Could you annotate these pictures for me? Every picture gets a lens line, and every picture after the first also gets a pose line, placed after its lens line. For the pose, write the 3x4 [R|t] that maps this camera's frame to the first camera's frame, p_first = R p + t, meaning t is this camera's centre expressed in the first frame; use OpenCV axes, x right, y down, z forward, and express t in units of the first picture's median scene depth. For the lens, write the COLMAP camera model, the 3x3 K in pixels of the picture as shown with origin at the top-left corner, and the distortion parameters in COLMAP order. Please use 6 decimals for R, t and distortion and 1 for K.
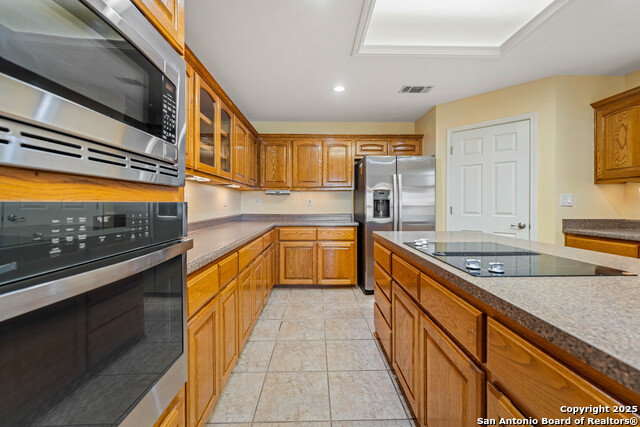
lens RADIAL K [[263.1, 0, 318.9], [0, 263.1, 203.5], [0, 0, 1]] dist [-0.002090, -0.000070]
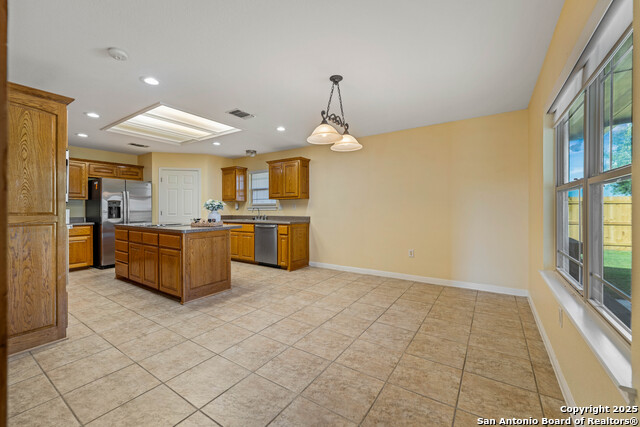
lens RADIAL K [[263.1, 0, 317.2], [0, 263.1, 209.3], [0, 0, 1]] dist [-0.002090, -0.000070]
pose [[0.563739, 0.000213, 0.825953, -0.365469], [-0.004652, 0.999985, 0.002917, -0.010485], [-0.825940, -0.005487, 0.563732, -0.861435]]
